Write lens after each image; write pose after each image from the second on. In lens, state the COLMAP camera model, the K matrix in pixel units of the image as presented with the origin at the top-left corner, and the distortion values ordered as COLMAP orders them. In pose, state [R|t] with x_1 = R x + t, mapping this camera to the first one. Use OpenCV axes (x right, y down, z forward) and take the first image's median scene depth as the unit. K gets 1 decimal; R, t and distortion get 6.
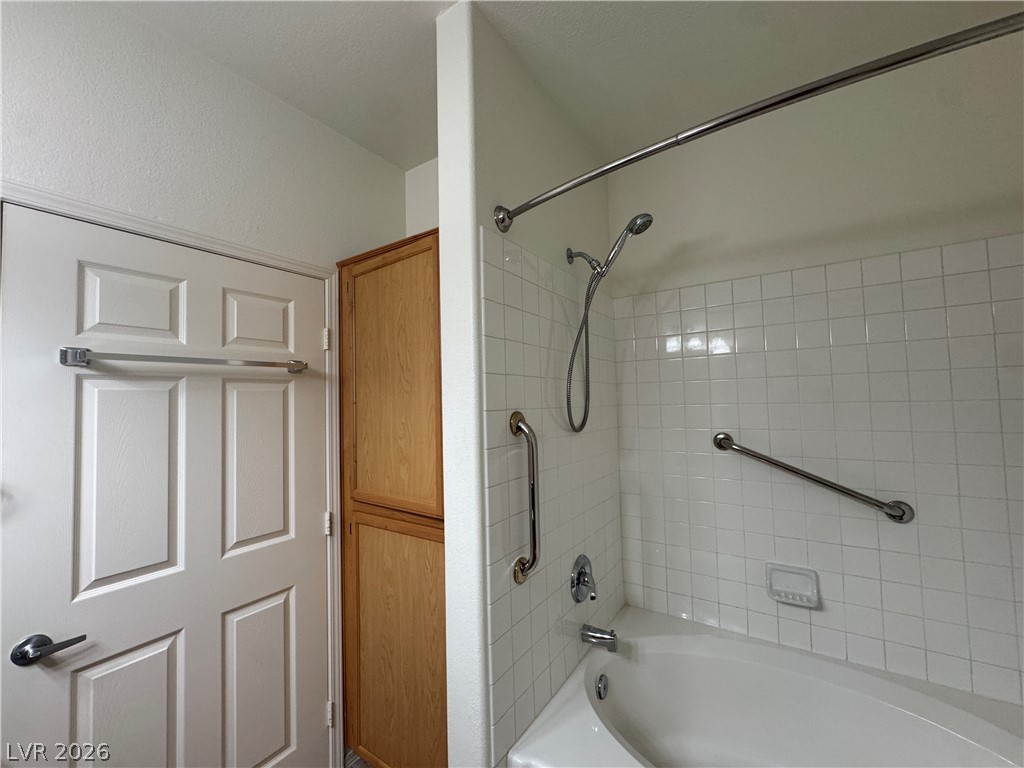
lens RADIAL K [[432.3, 0, 511.4], [0, 432.3, 385.1], [0, 0, 1]] dist [-0.002865, 0.000386]
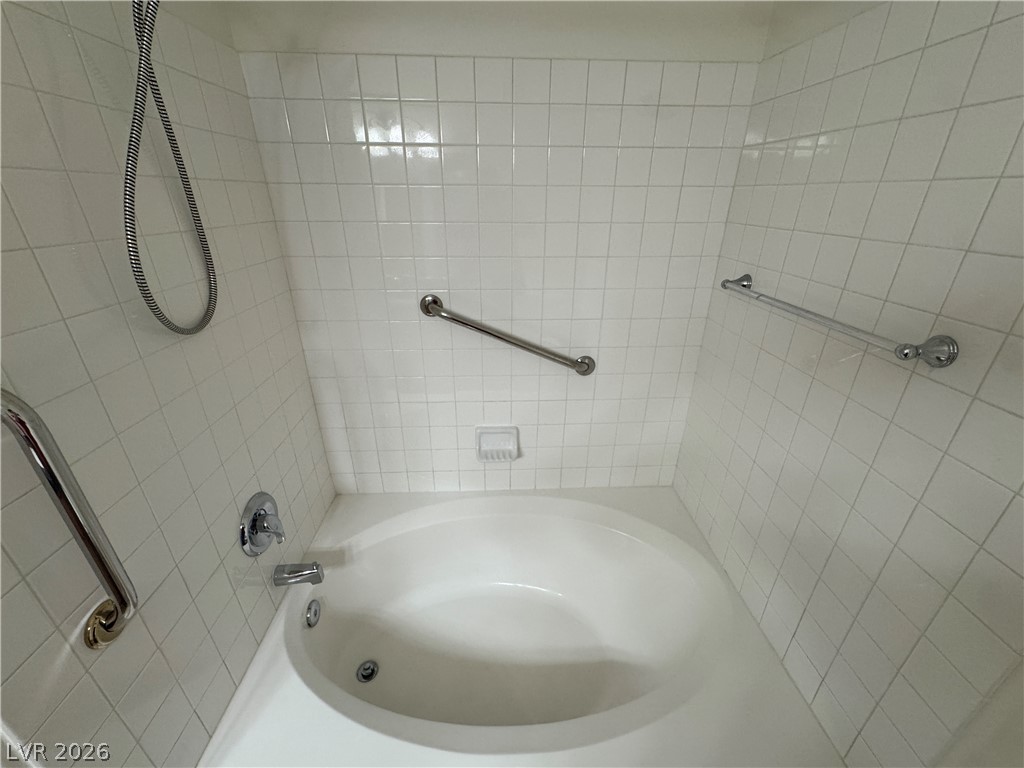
lens RADIAL K [[408.1, 0, 512.5], [0, 408.1, 391.3], [0, 0, 1]] dist [0.002499, 0.000077]
pose [[0.811593, -0.221624, 0.540555, 0.178233], [-0.051738, 0.894353, 0.444359, -0.079306], [-0.581928, -0.388606, 0.714384, 0.326733]]
